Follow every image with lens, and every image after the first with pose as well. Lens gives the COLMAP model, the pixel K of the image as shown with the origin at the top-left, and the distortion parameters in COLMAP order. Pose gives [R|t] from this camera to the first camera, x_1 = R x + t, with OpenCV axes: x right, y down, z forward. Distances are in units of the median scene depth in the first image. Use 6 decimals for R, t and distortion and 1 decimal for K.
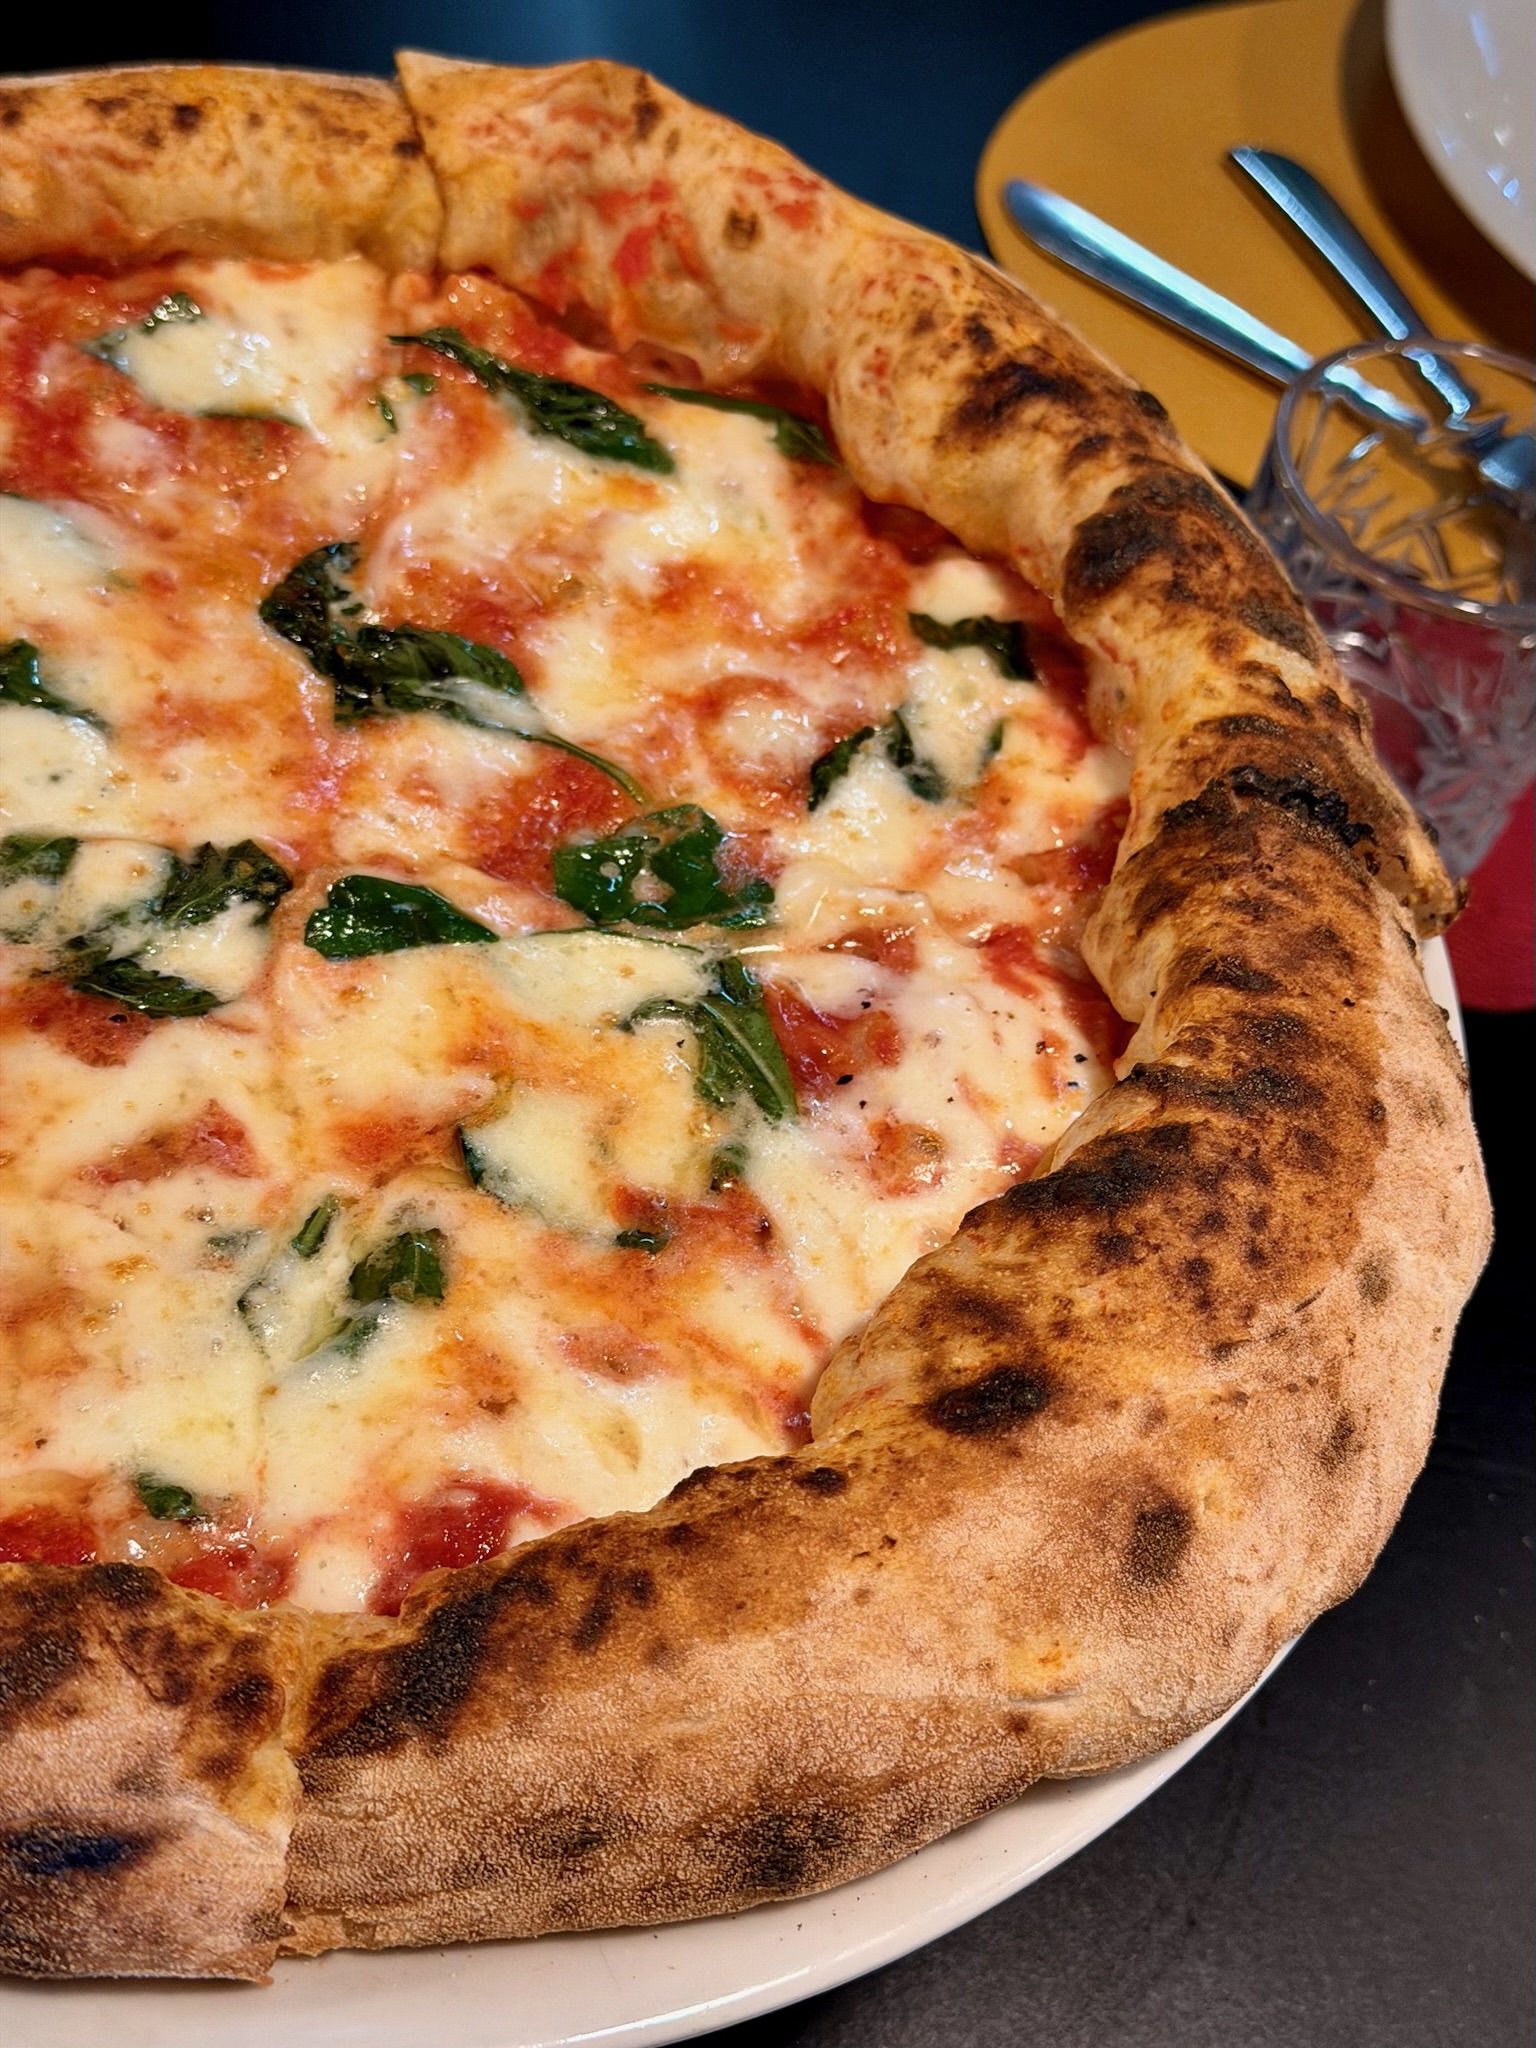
lens RADIAL K [[2959.5, 0, 768.0], [0, 2959.5, 1024.0], [0, 0, 1]] dist [0.153831, -0.143424]
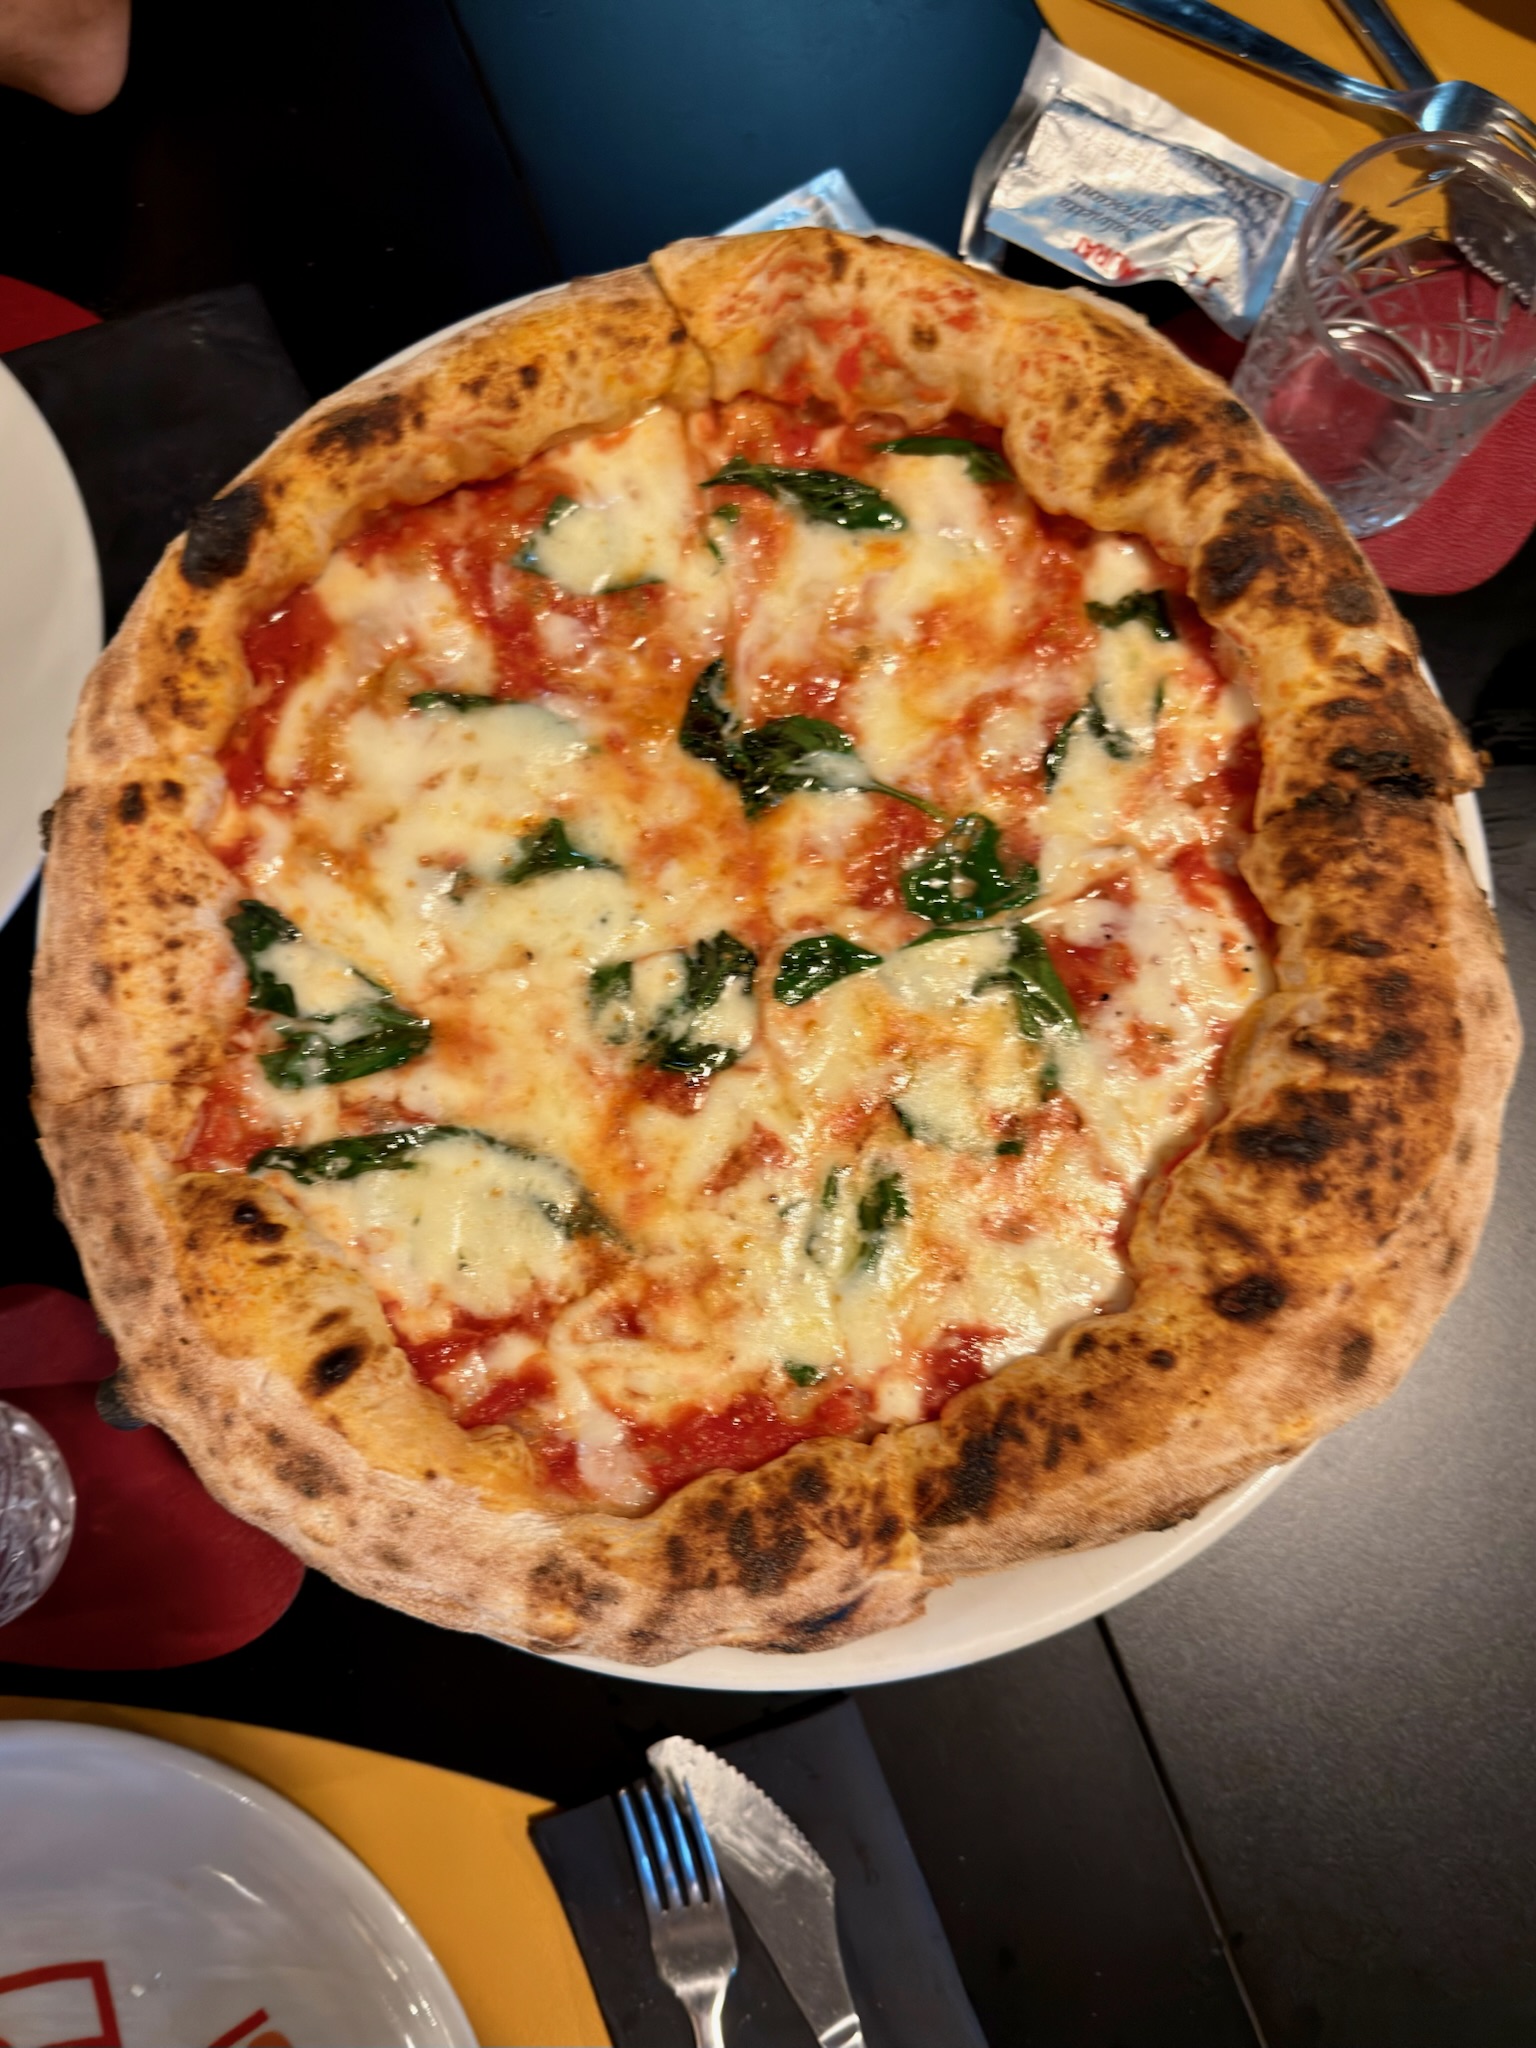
lens RADIAL K [[1541.5, 0, 755.3], [0, 1541.5, 1080.9], [0, 0, 1]] dist [0.167806, -0.422379]
pose [[0.970161, -0.175051, -0.167764, -0.027703], [0.238324, 0.815748, 0.527027, -0.462671], [0.044597, -0.551283, 0.833126, 0.241592]]
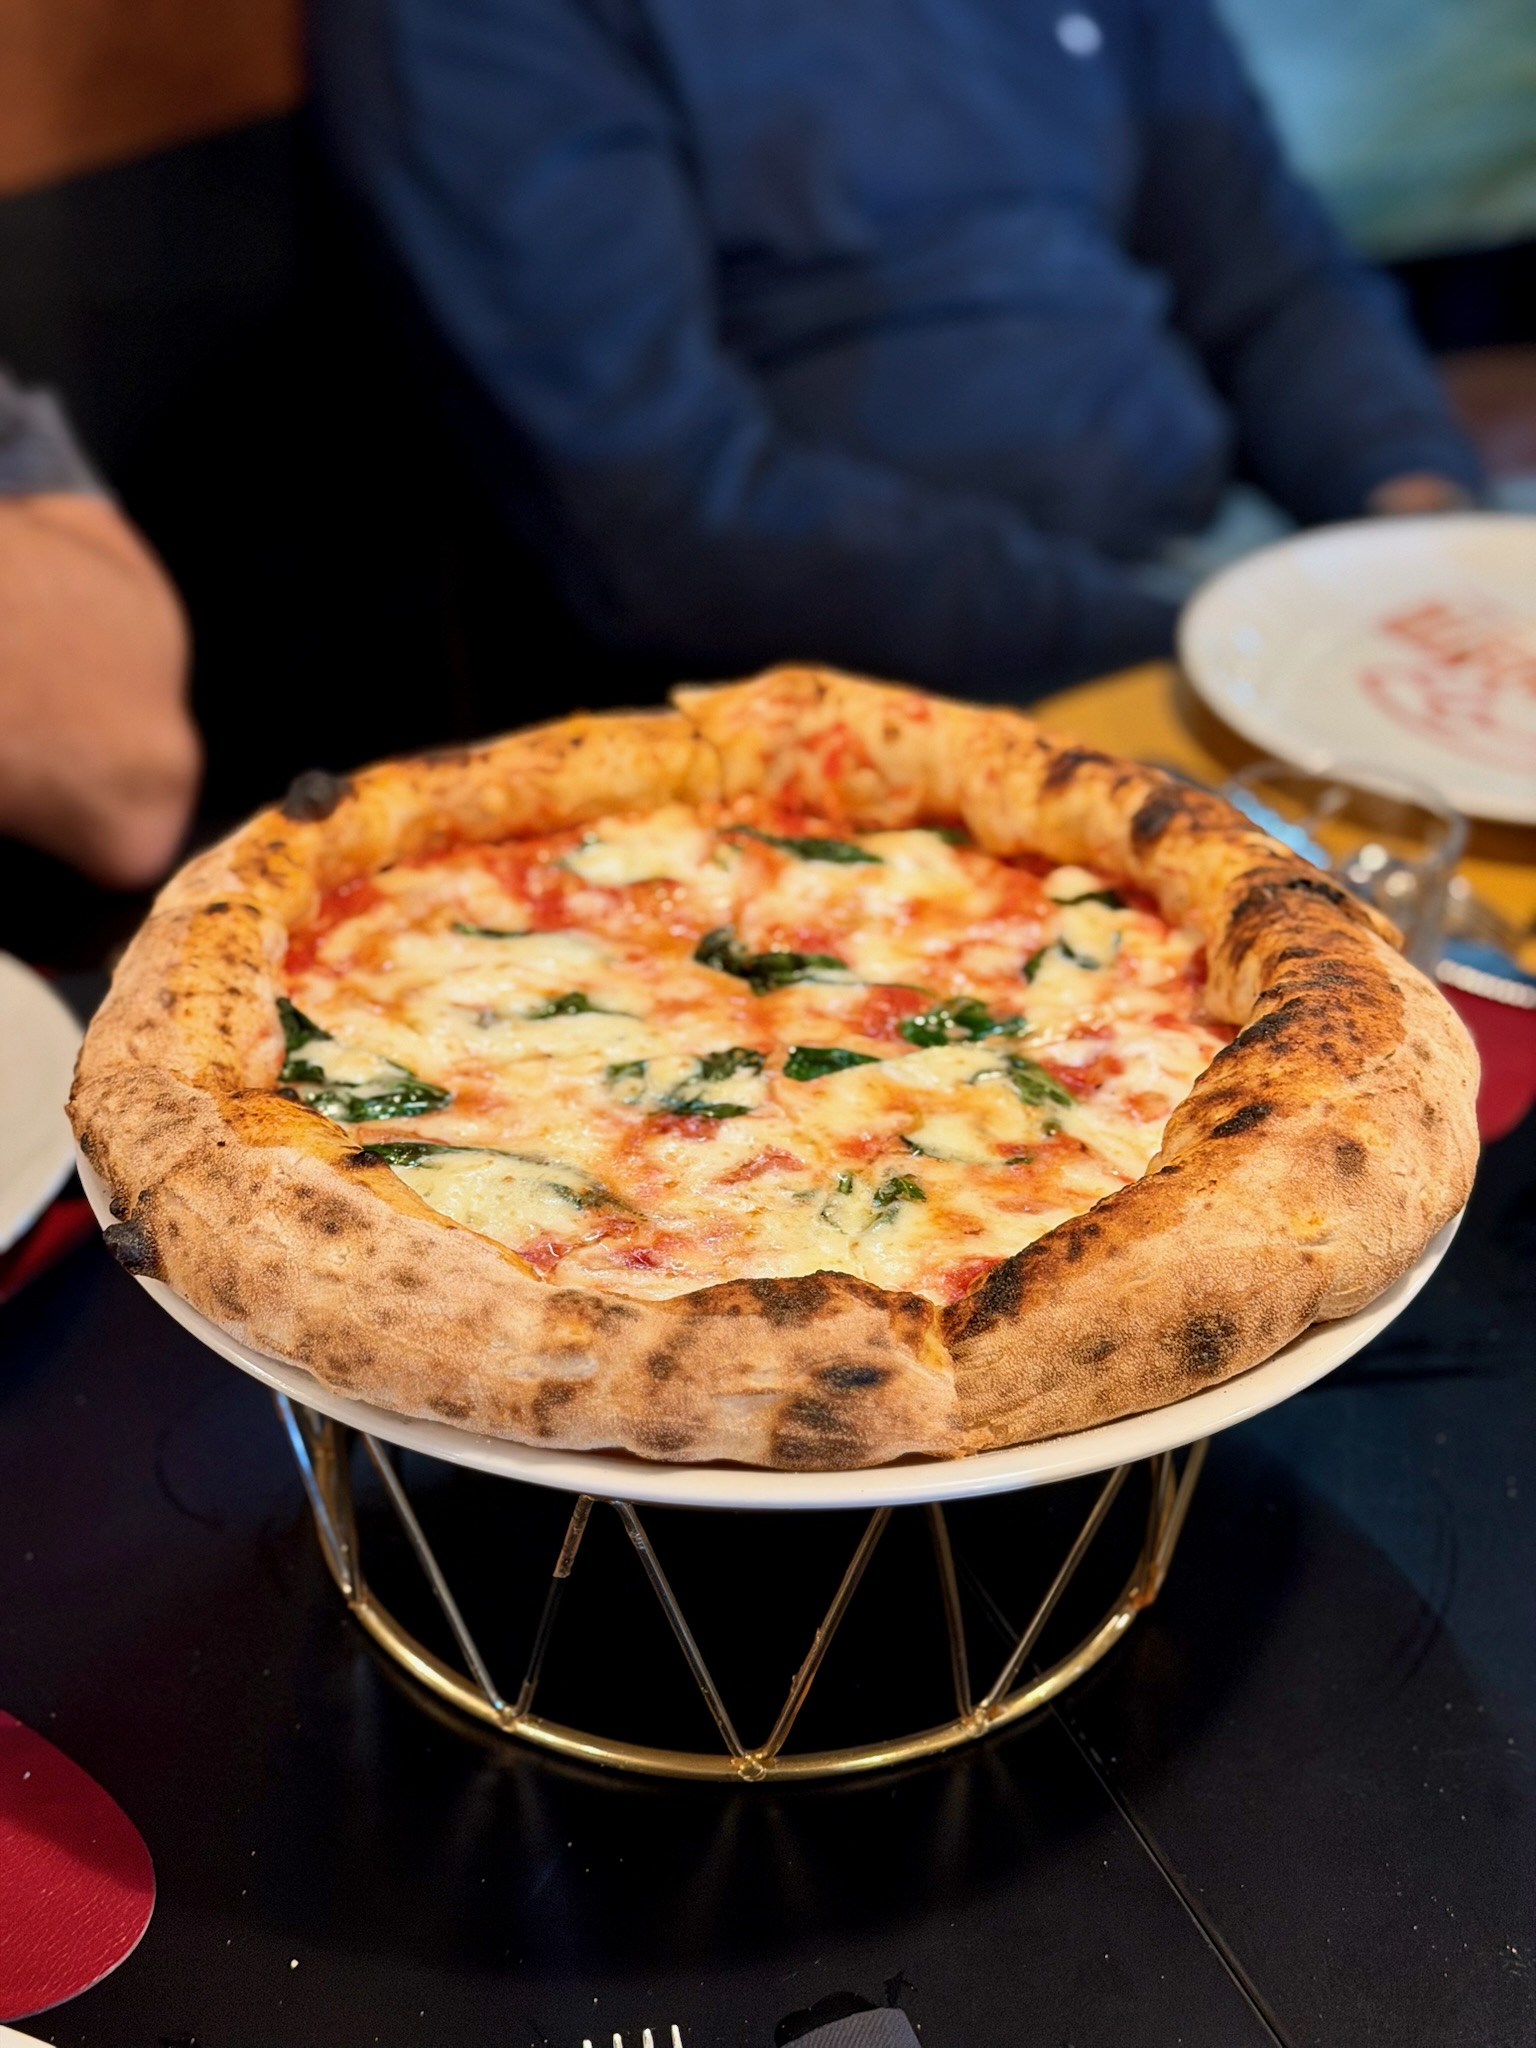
lens RADIAL K [[2856.7, 0, 779.3], [0, 2856.7, 1070.8], [0, 0, 1]] dist [0.181649, -0.015573]
pose [[0.970654, -0.230809, 0.067517, -0.276769], [0.240208, 0.917152, -0.318013, 0.517158], [0.011476, 0.324899, 0.945679, -0.621877]]
